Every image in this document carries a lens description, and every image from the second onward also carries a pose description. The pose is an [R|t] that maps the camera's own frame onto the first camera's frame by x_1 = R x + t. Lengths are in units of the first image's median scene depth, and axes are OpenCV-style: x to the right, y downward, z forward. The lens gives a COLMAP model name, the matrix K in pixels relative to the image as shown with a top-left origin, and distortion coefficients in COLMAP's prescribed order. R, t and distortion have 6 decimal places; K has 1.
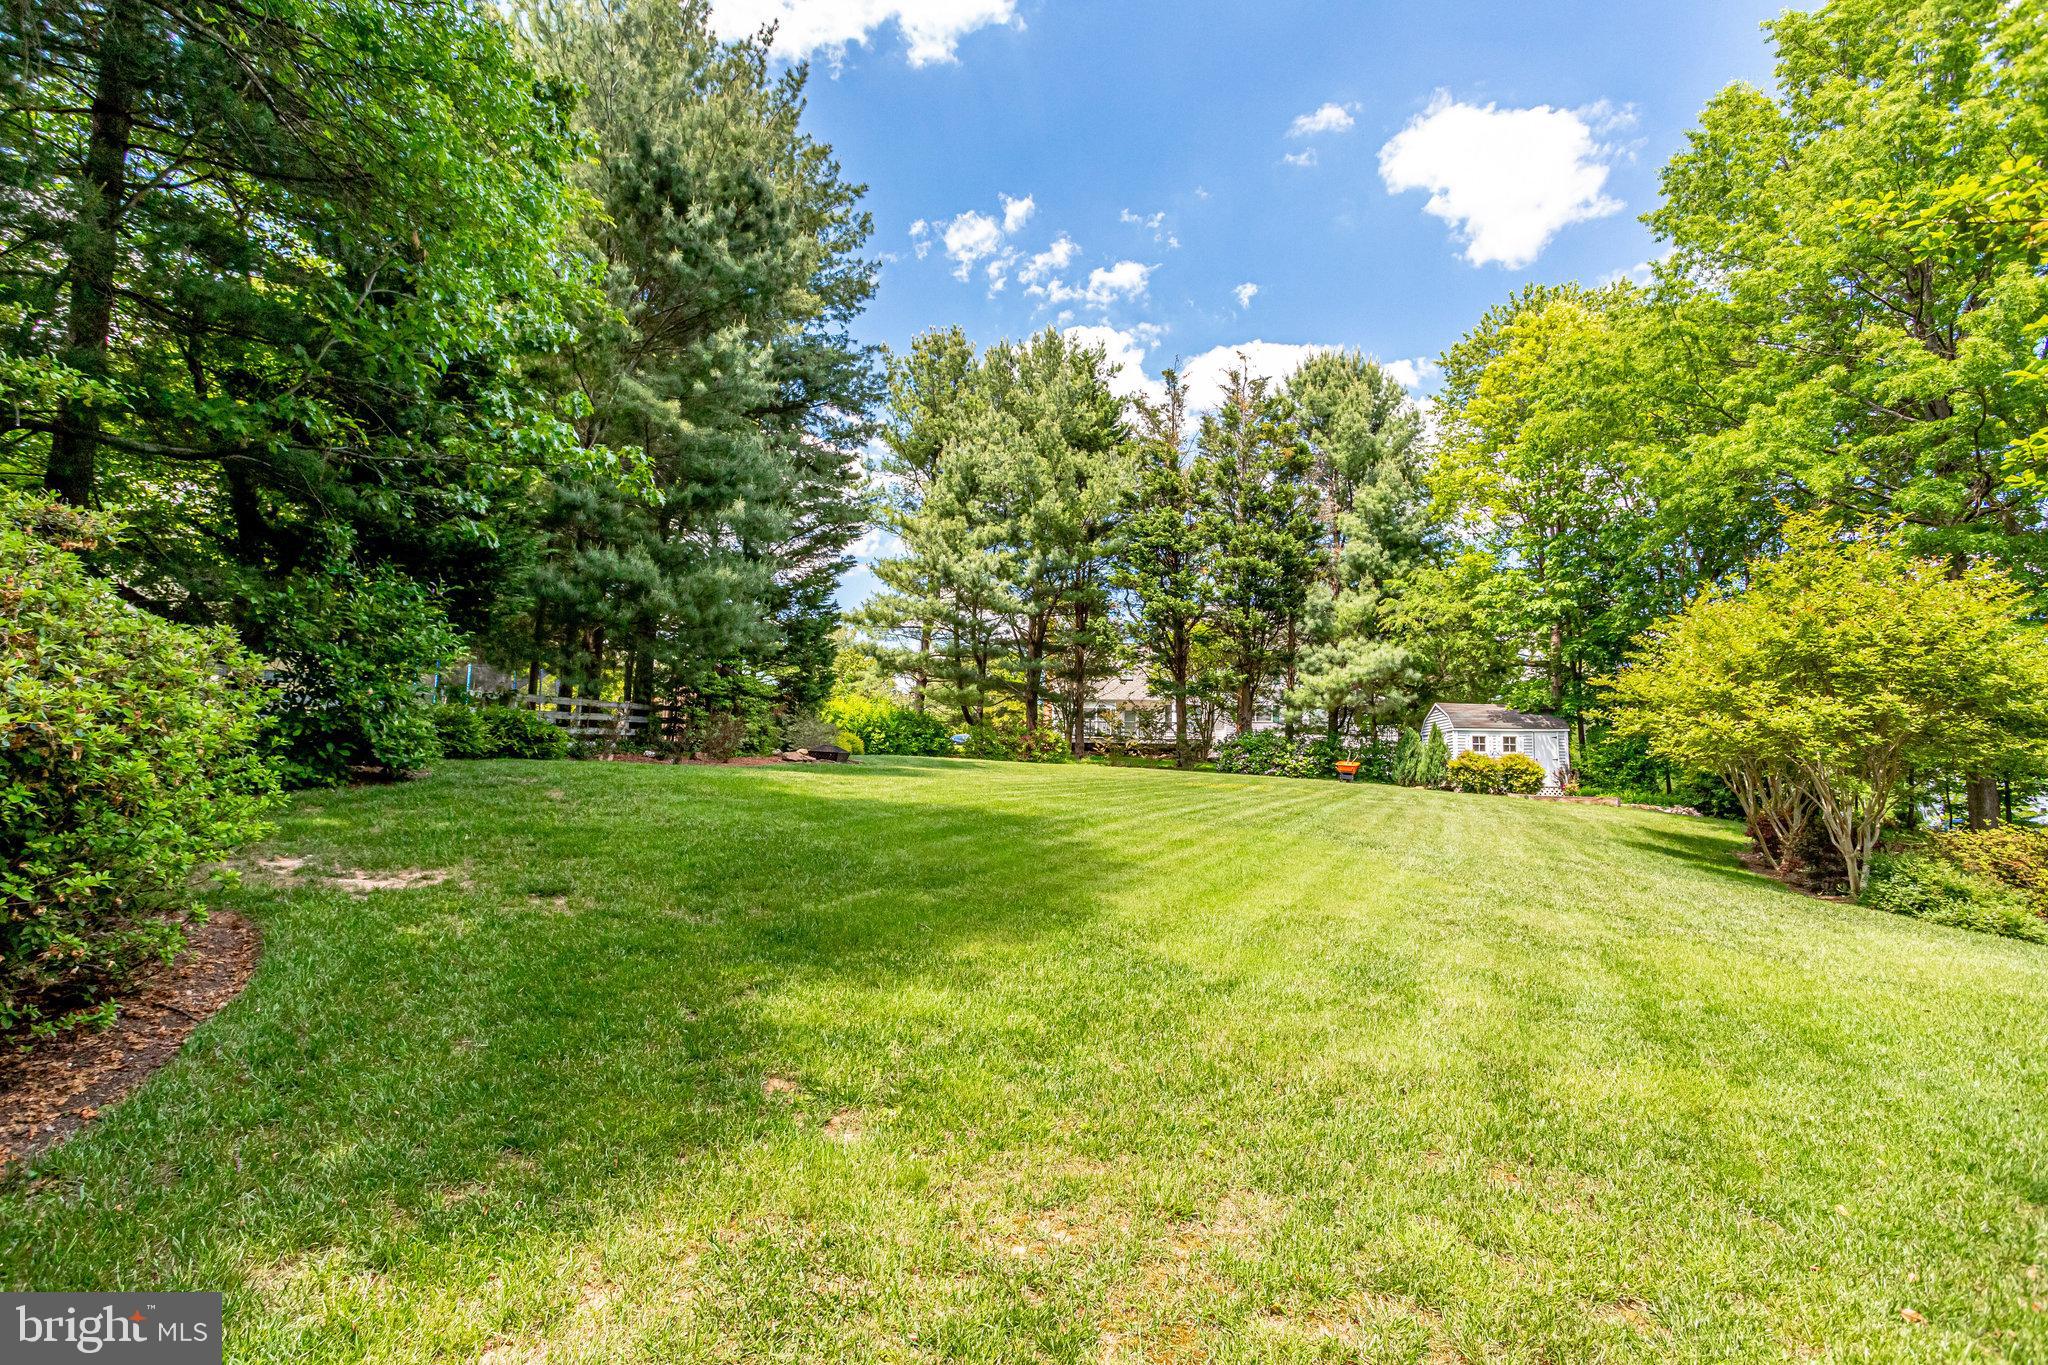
lens RADIAL K [[1002.0, 0, 1015.1], [0, 1002.0, 674.7], [0, 0, 1]] dist [-0.055459, 0.034609]
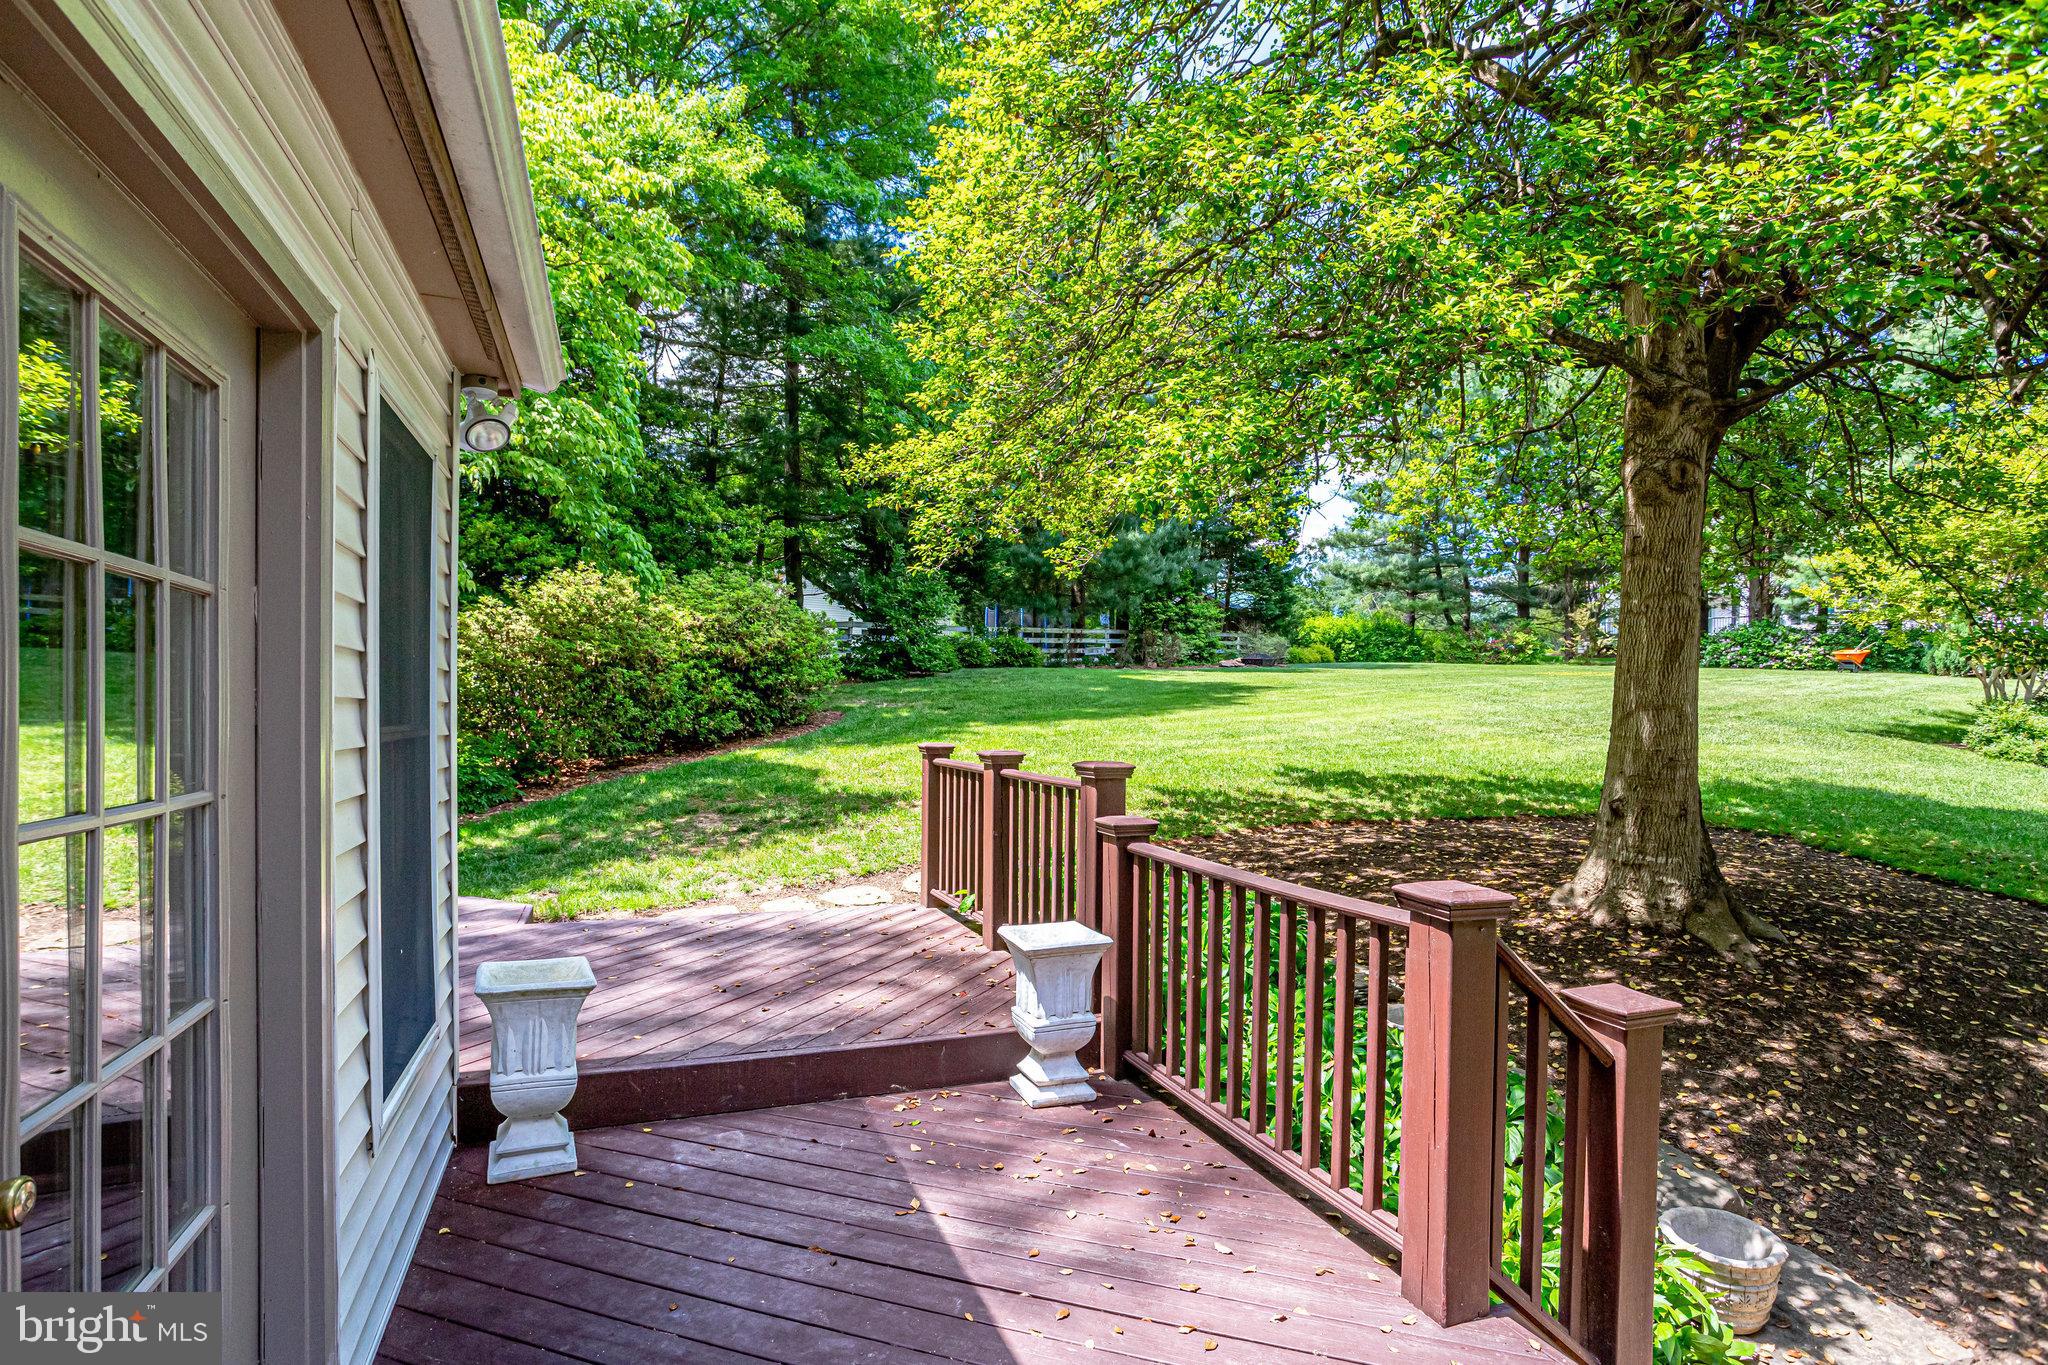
lens RADIAL K [[1002.0, 0, 1015.1], [0, 1002.0, 674.7], [0, 0, 1]] dist [-0.055459, 0.034609]
pose [[0.843107, -0.031769, -0.536807, 0.156264], [0.074185, 0.995580, 0.057595, 0.001049], [0.532604, -0.088382, 0.841737, -0.153153]]
